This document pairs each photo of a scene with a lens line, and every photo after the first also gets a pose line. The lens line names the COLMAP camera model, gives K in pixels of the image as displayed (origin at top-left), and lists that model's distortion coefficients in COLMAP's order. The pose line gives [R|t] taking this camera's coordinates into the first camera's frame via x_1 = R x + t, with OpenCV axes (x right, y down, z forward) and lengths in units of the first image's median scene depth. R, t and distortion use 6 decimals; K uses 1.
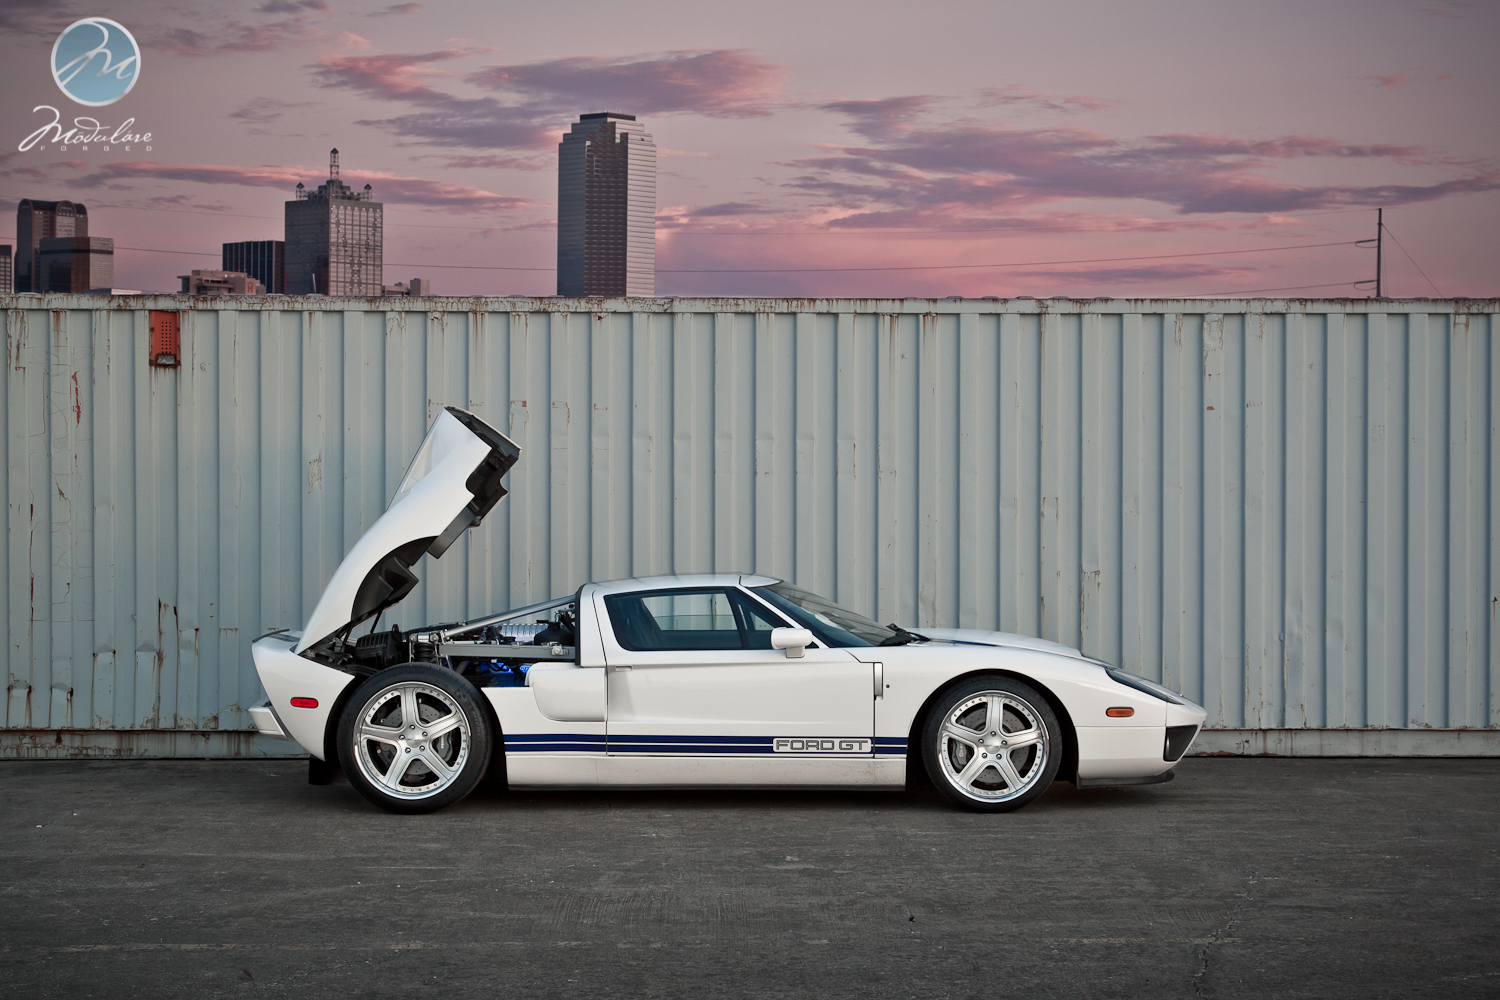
lens RADIAL K [[3272.8, 0, 750.0], [0, 3272.8, 500.0], [0, 0, 1]] dist [0.047585, 0.016557]
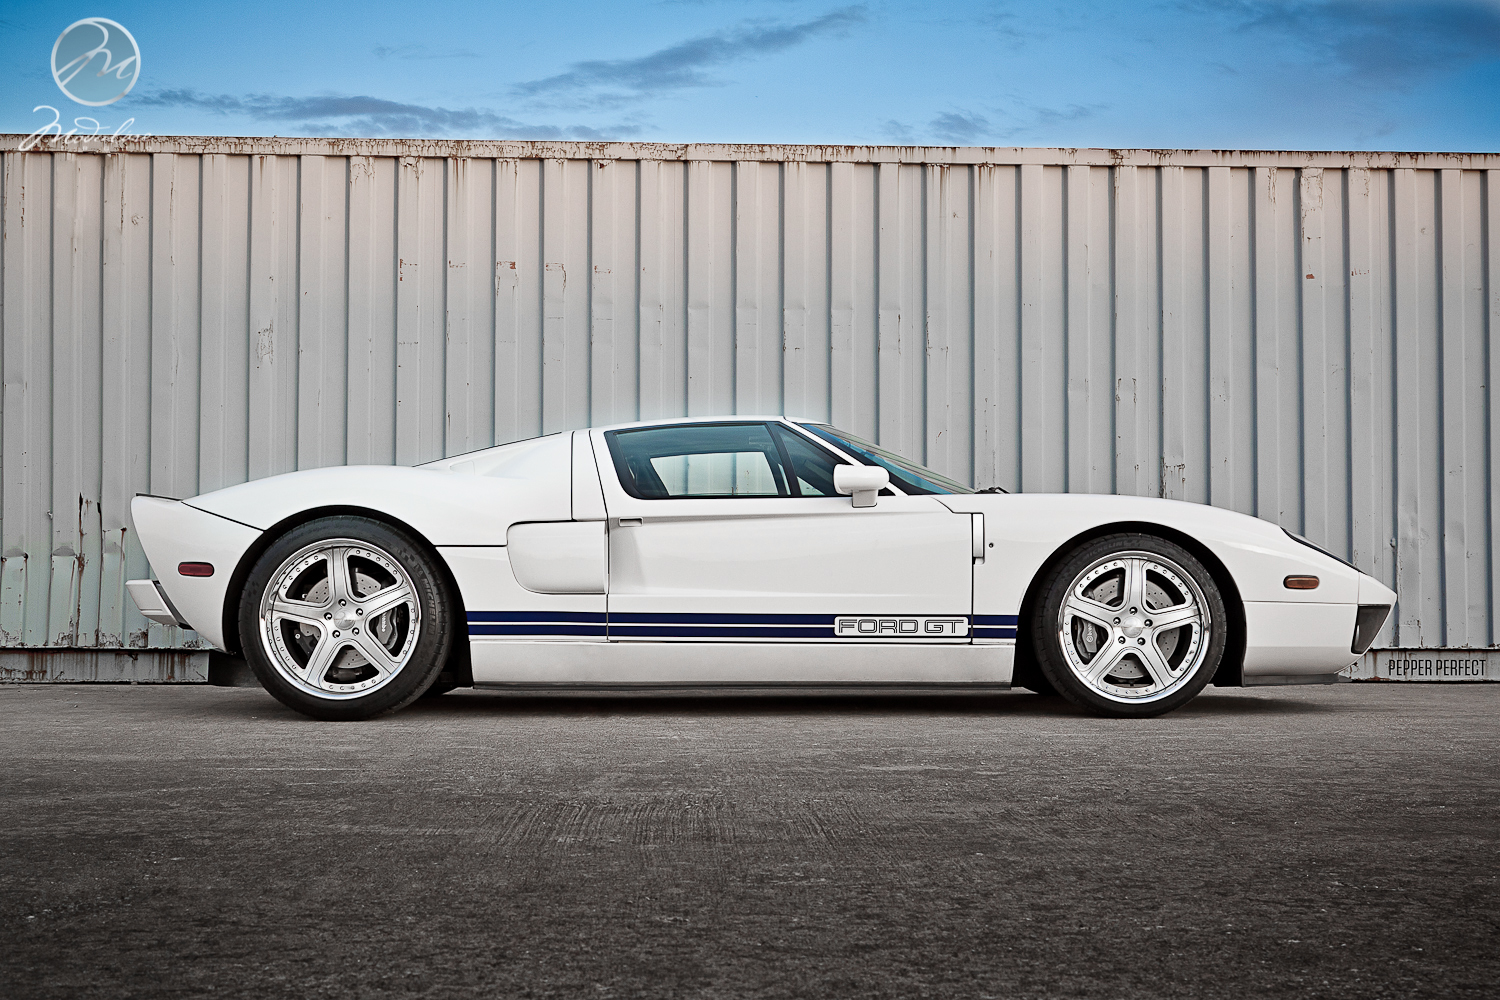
lens RADIAL K [[2236.5, 0, 750.0], [0, 2236.5, 500.0], [0, 0, 1]] dist [-0.015958, 0.037498]
pose [[0.999839, 0.000756, 0.017930, -0.020815], [0.000131, 0.998779, -0.049394, 0.071139], [-0.017945, 0.049389, 0.998618, 0.496722]]
